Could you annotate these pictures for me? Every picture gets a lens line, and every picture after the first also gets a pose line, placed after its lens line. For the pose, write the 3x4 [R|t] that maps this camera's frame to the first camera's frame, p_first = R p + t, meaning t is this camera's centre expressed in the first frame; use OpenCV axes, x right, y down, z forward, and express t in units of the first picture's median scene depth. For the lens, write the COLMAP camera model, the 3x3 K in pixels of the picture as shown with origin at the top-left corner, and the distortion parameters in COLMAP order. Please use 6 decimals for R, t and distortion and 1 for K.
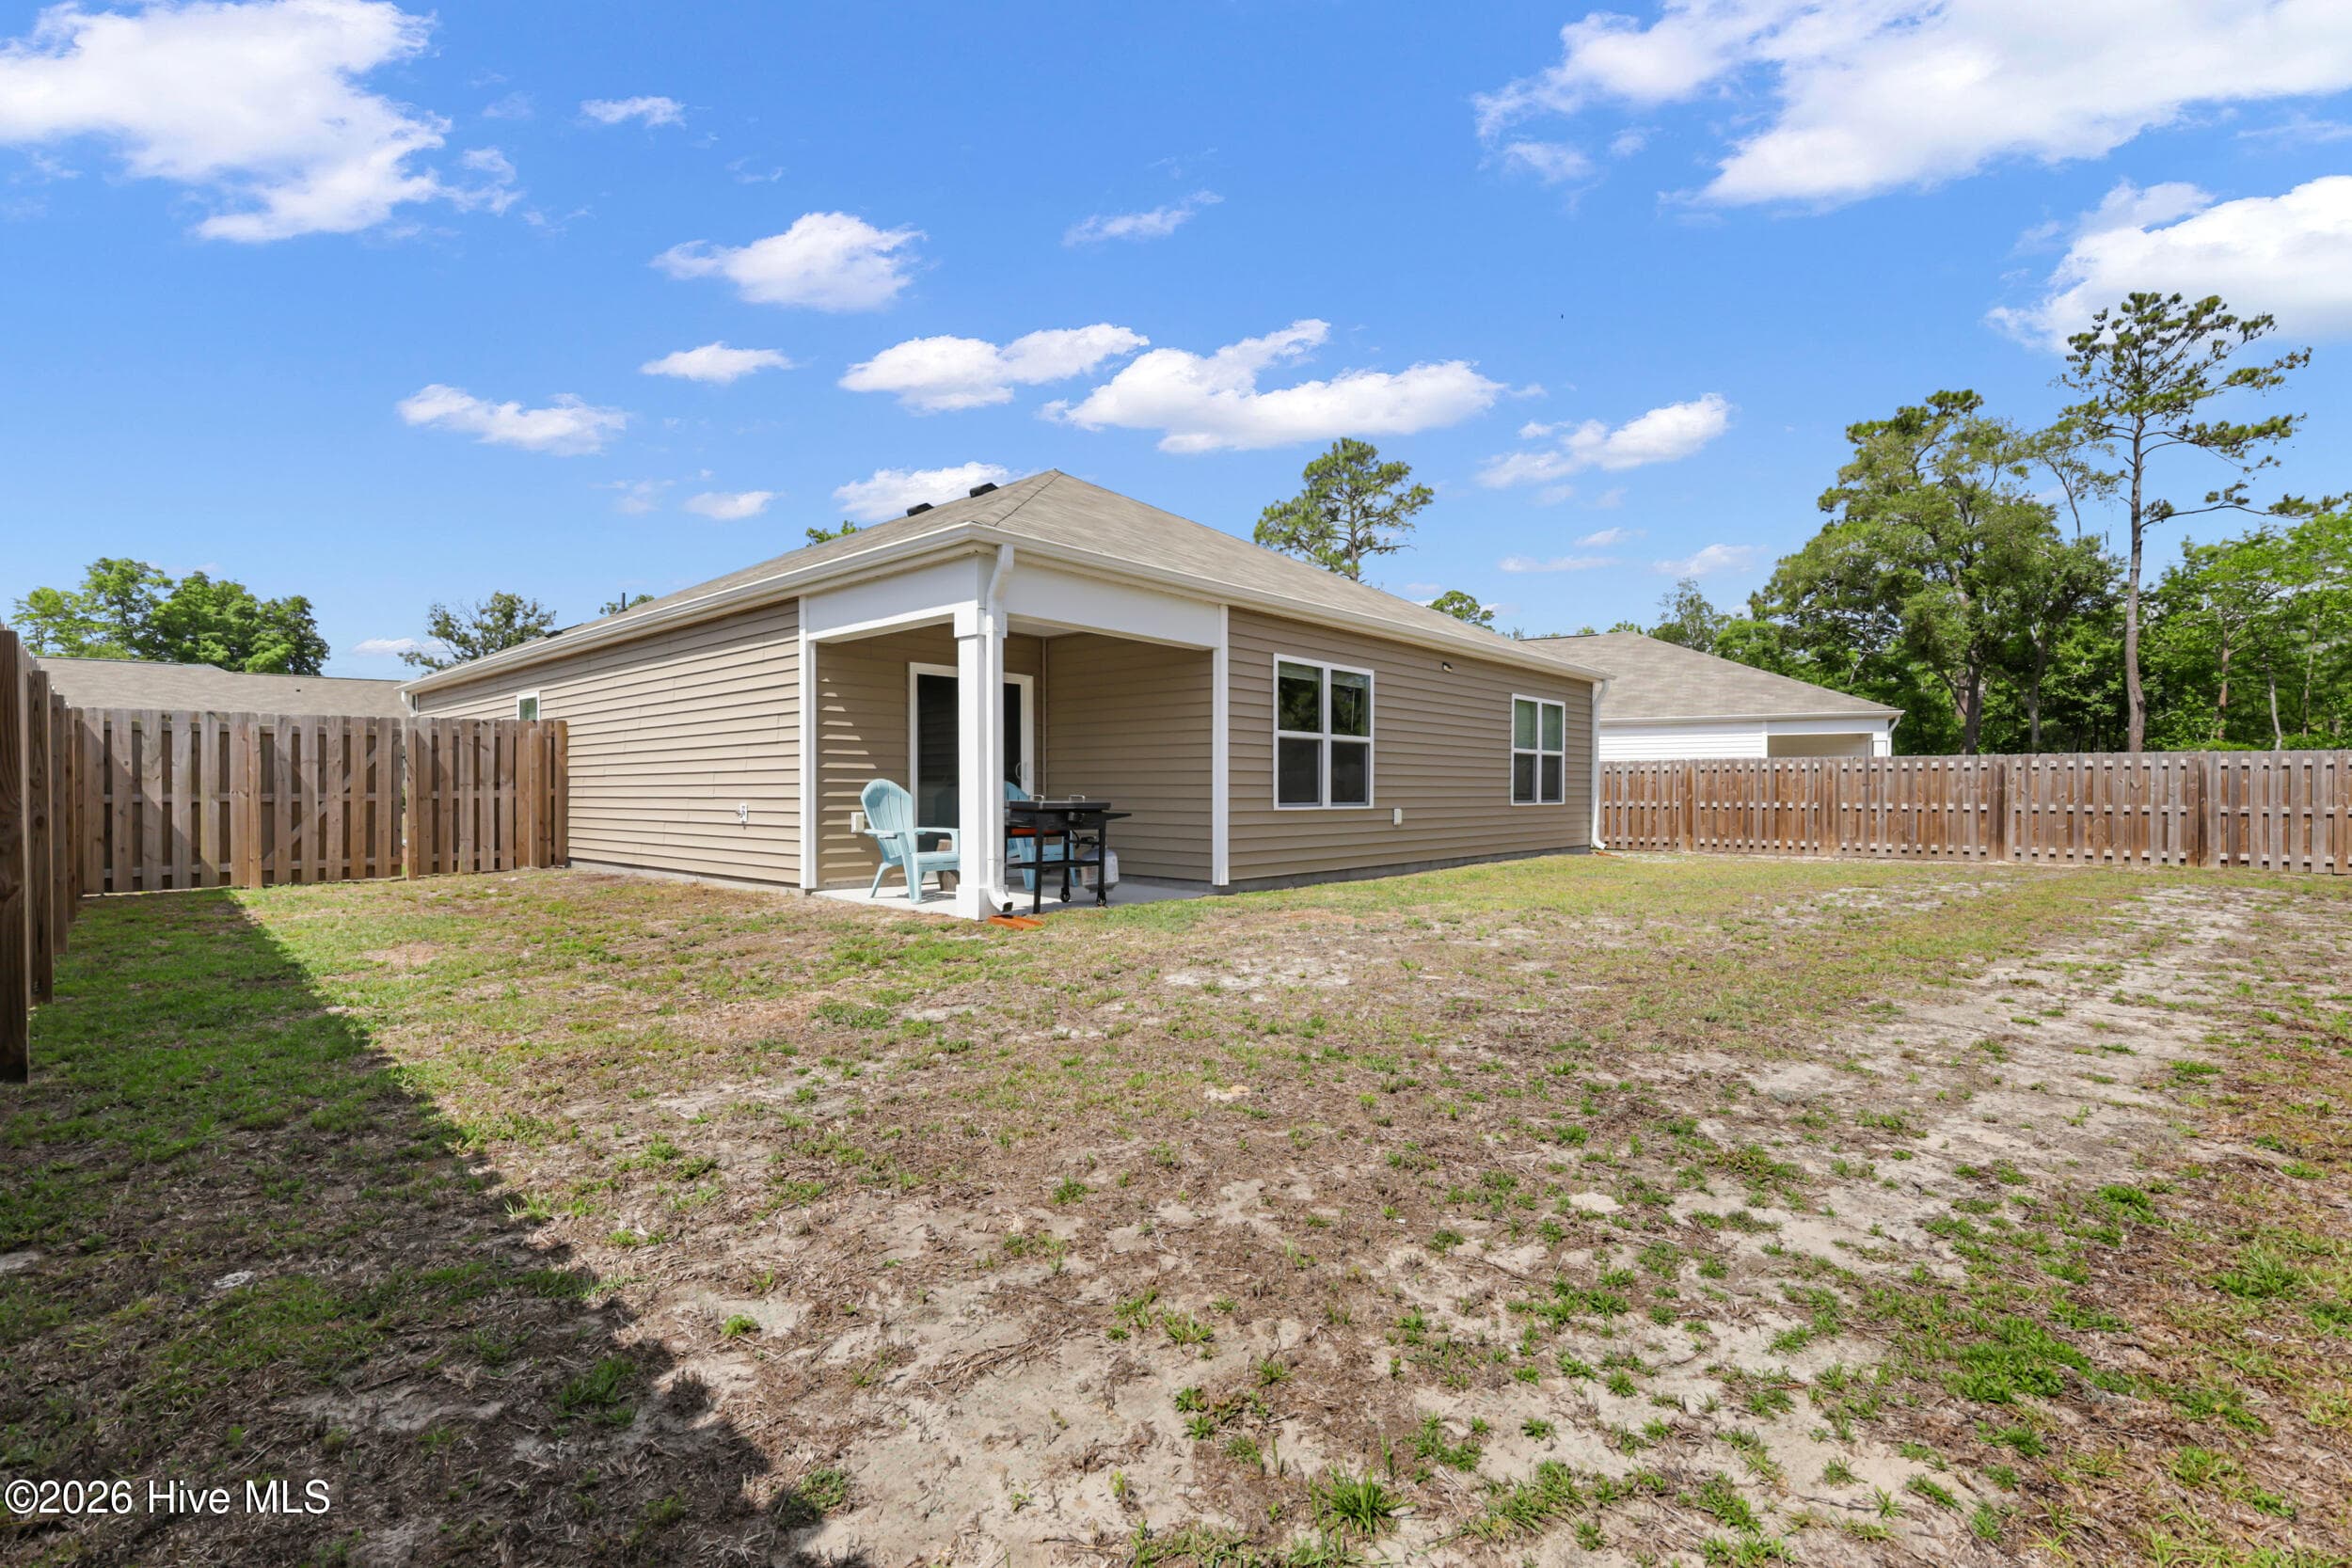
lens RADIAL K [[1069.6, 0, 1163.3], [0, 1069.6, 772.0], [0, 0, 1]] dist [0.002256, 0.000643]
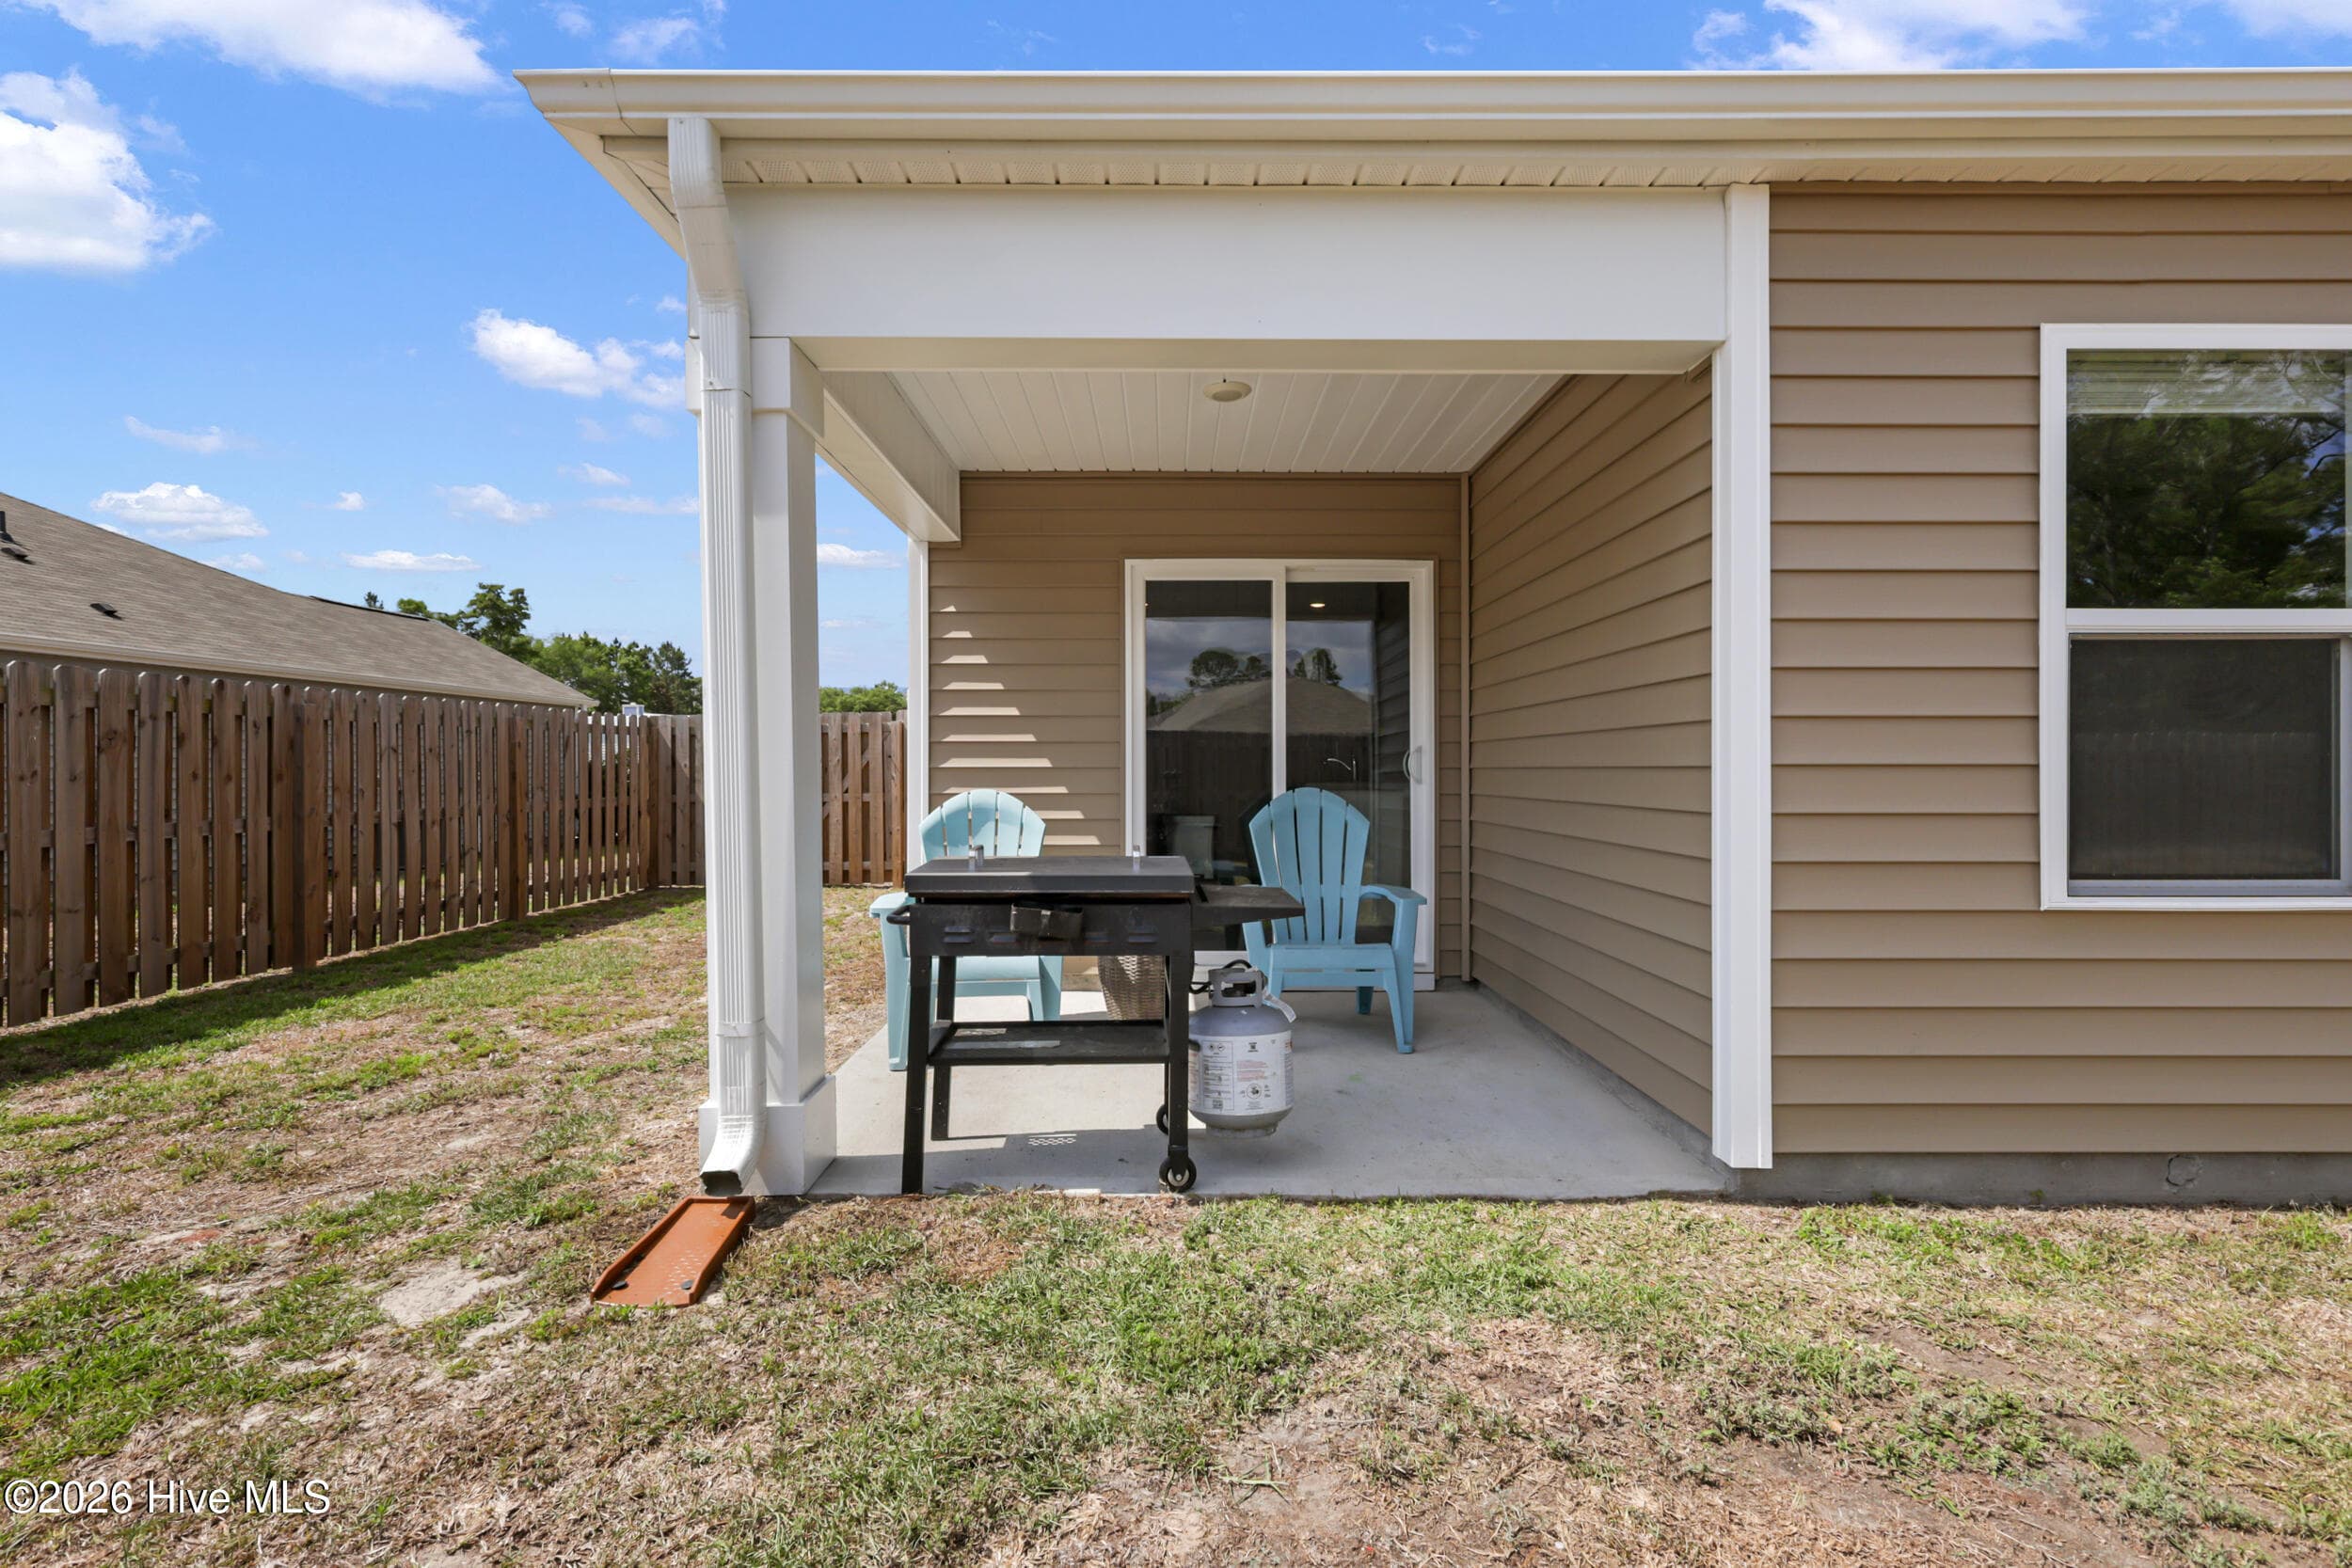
lens RADIAL K [[1069.6, 0, 1163.3], [0, 1069.6, 772.0], [0, 0, 1]] dist [0.002256, 0.000643]
pose [[0.673405, -0.004033, -0.739263, 0.145118], [0.018961, 0.999750, 0.011818, -0.005604], [0.739030, -0.021975, 0.673314, 0.614421]]
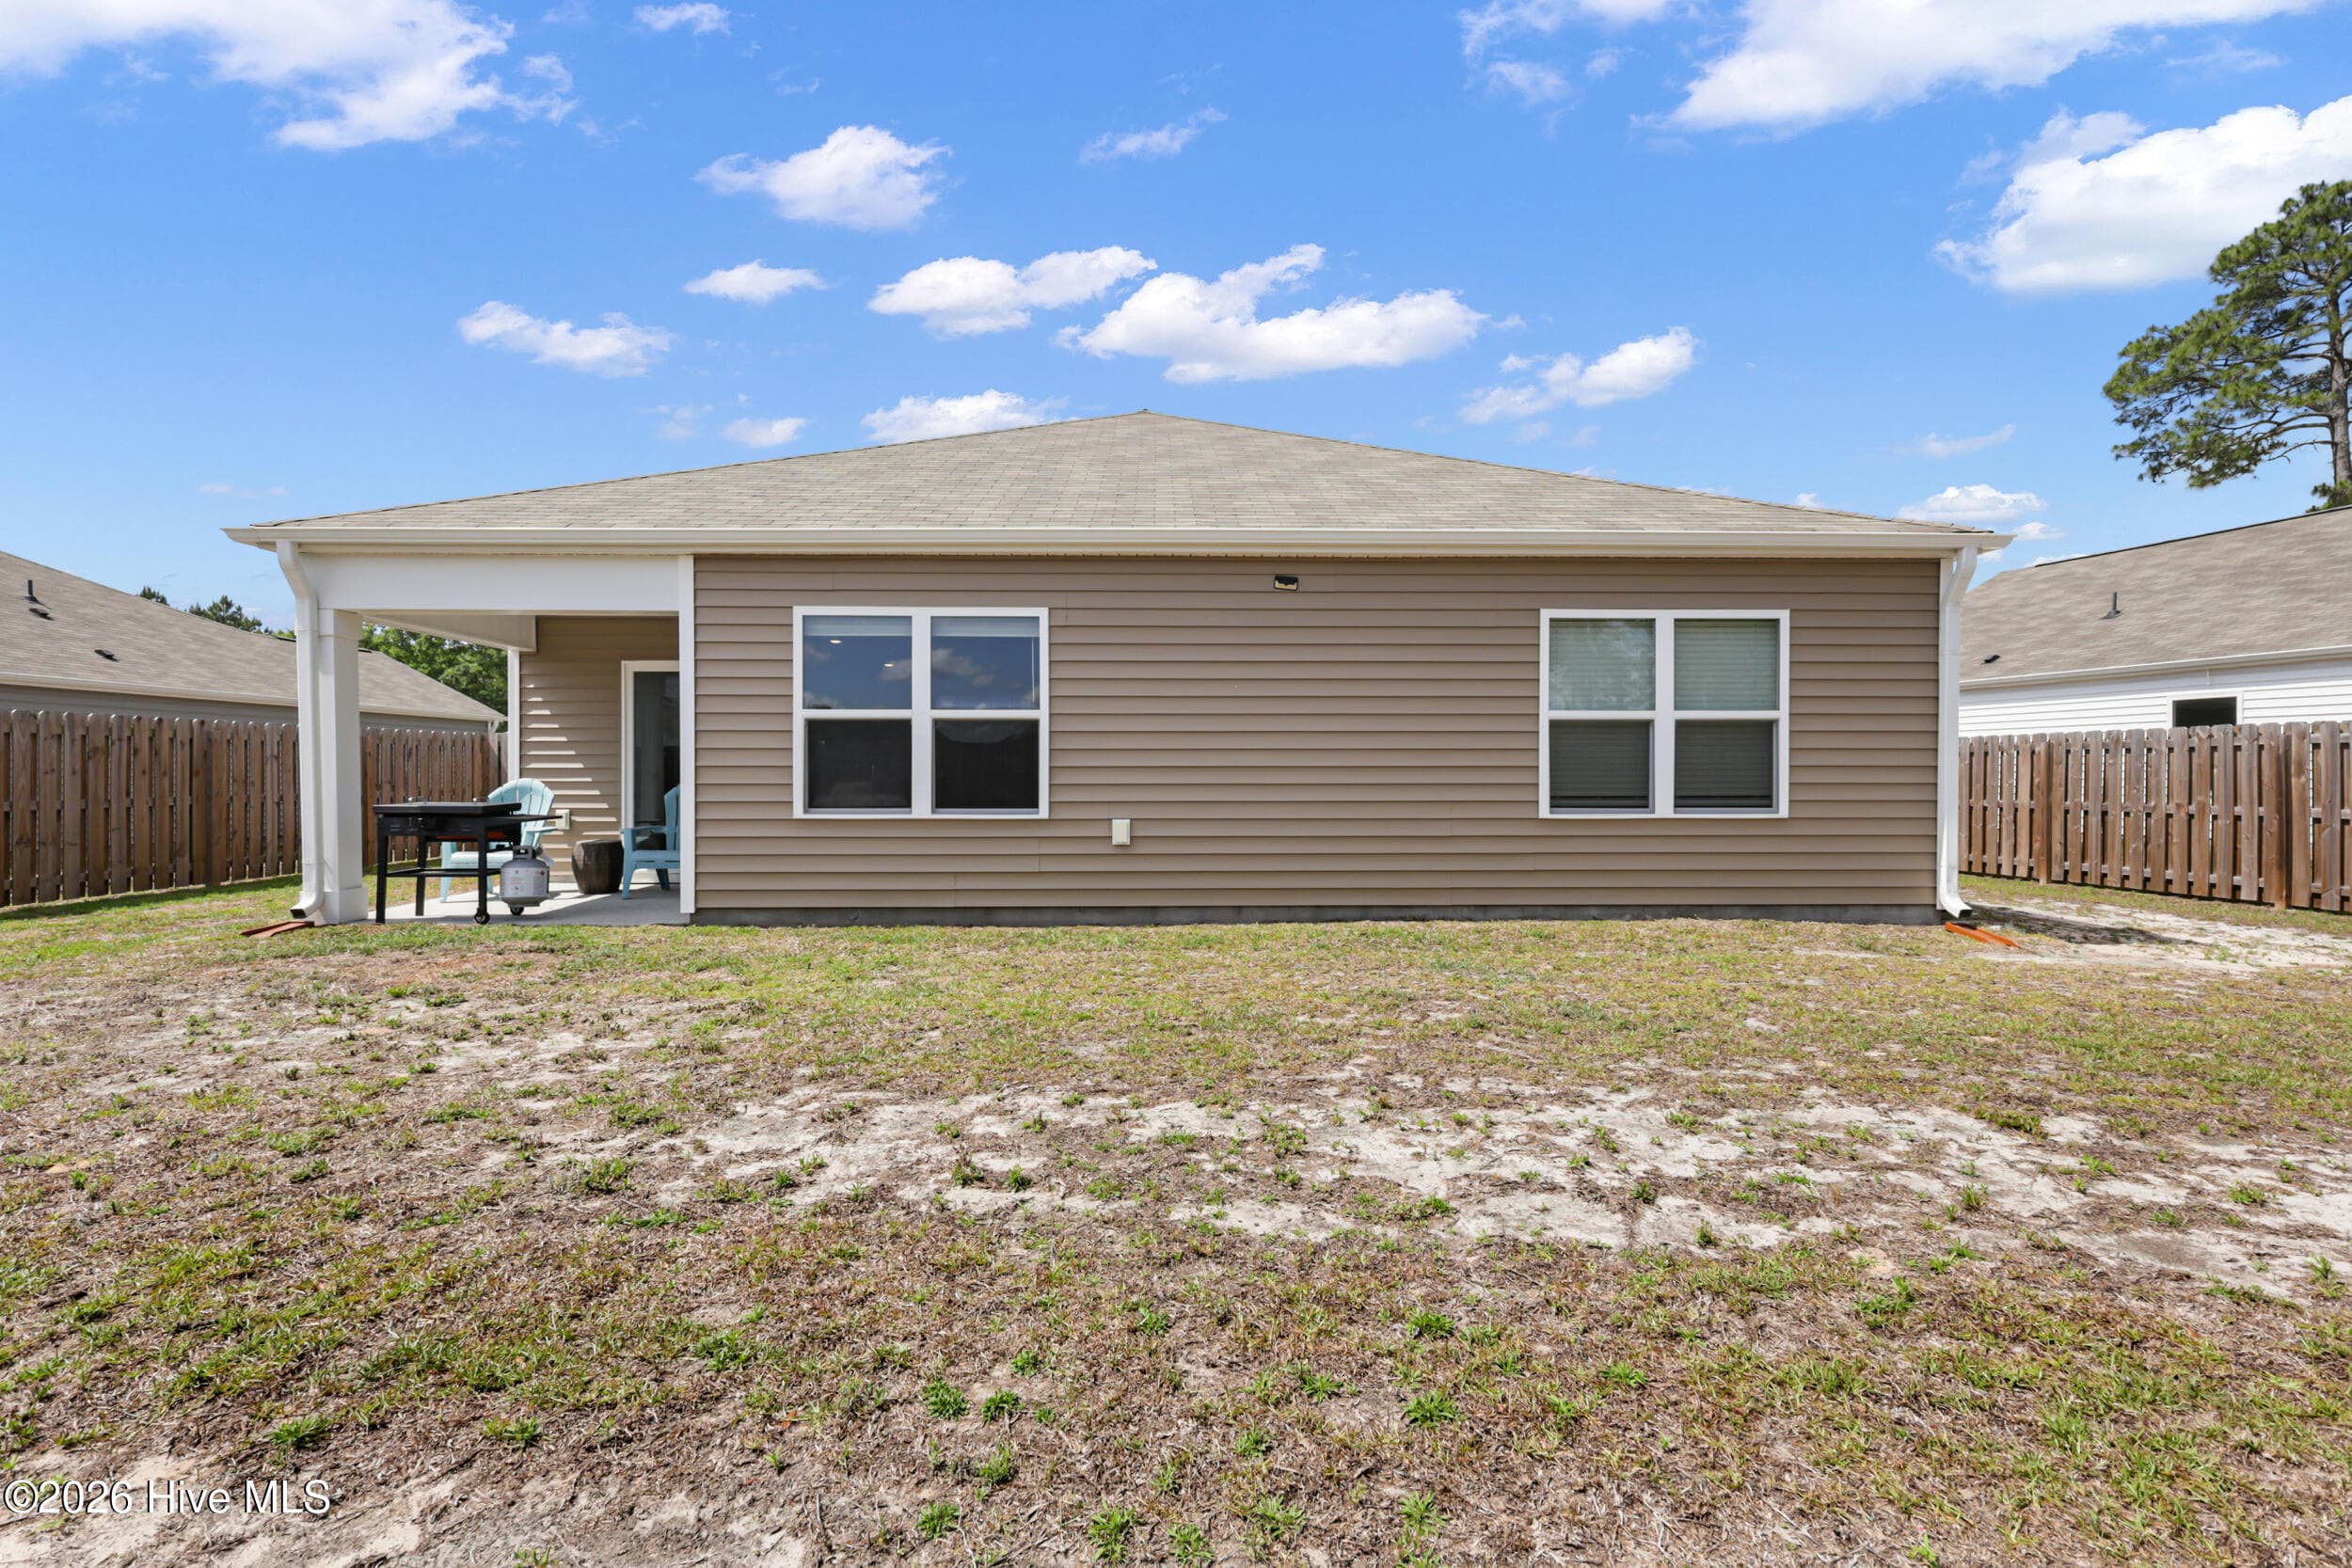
lens RADIAL K [[1032.7, 0, 1173.7], [0, 1032.7, 774.3], [0, 0, 1]] dist [0.000408, 0.000006]
pose [[0.684507, -0.004828, -0.728990, 0.754289], [0.017724, 0.999793, 0.010022, 0.002785], [0.728791, -0.019781, 0.684451, 0.658403]]
